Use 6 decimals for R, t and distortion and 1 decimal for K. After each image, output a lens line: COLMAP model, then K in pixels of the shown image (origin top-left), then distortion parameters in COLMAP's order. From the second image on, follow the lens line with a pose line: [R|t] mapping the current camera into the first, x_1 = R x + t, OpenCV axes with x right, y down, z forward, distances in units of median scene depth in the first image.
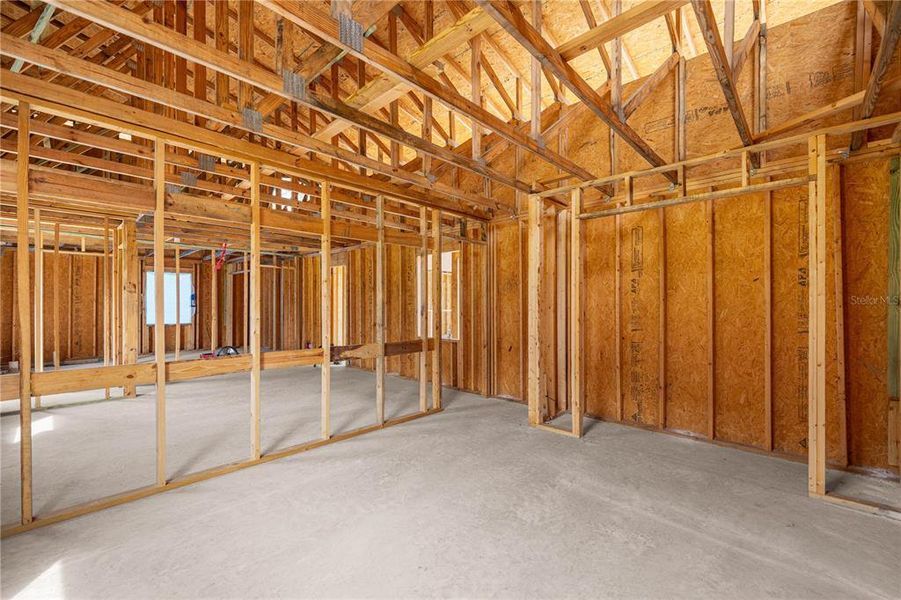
lens RADIAL K [[379.7, 0, 446.6], [0, 379.7, 303.8], [0, 0, 1]] dist [0.001167, 0.000048]
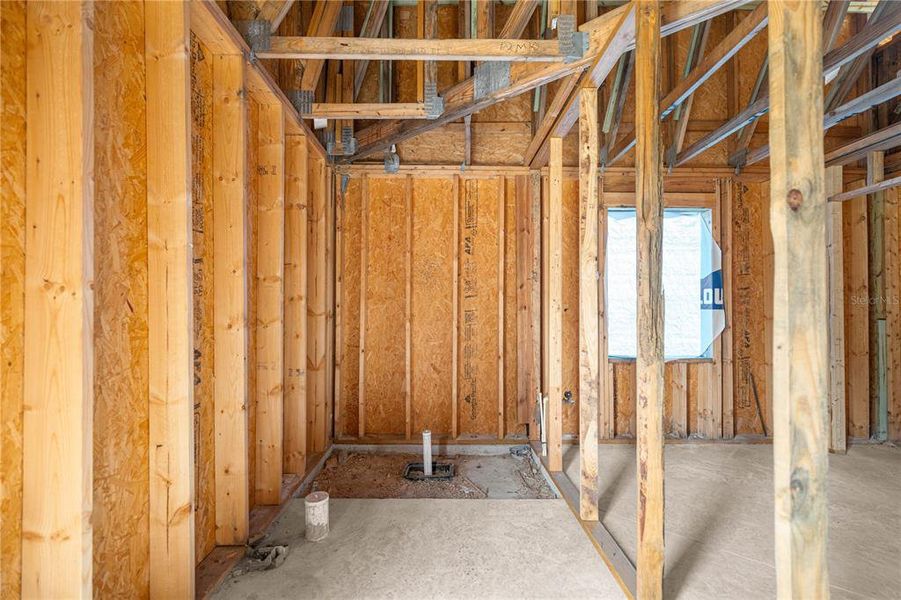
lens RADIAL K [[379.7, 0, 446.6], [0, 379.7, 303.8], [0, 0, 1]] dist [0.001167, 0.000048]
pose [[0.696399, -0.005859, -0.717631, -0.639521], [-0.000731, 0.999960, -0.008873, 0.007650], [0.717654, 0.006704, 0.696367, 0.643595]]
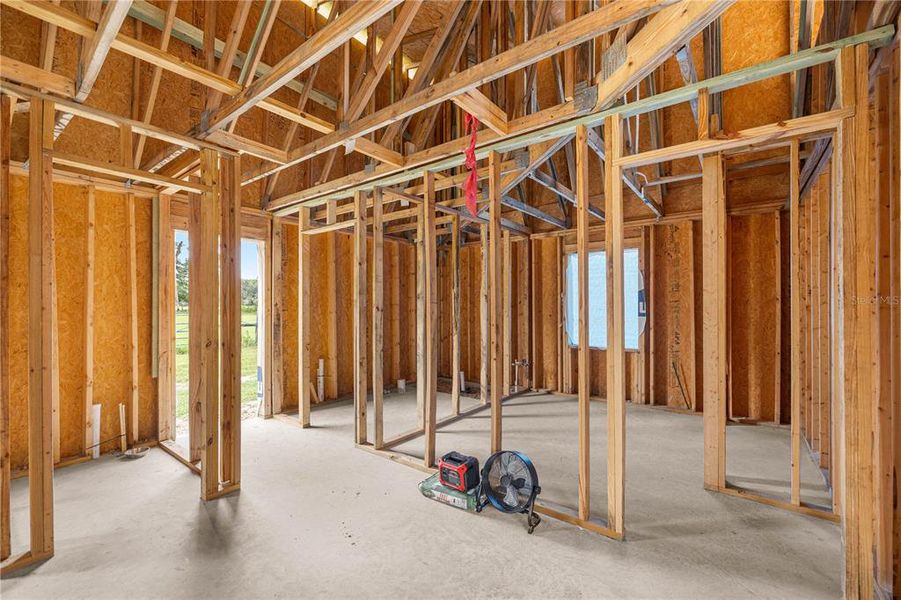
lens RADIAL K [[379.7, 0, 446.6], [0, 379.7, 303.8], [0, 0, 1]] dist [0.001167, 0.000048]
pose [[0.093784, -0.021710, -0.995356, -0.222374], [0.005320, 0.999759, -0.021305, 0.001682], [0.995578, -0.003297, 0.093877, 0.760315]]
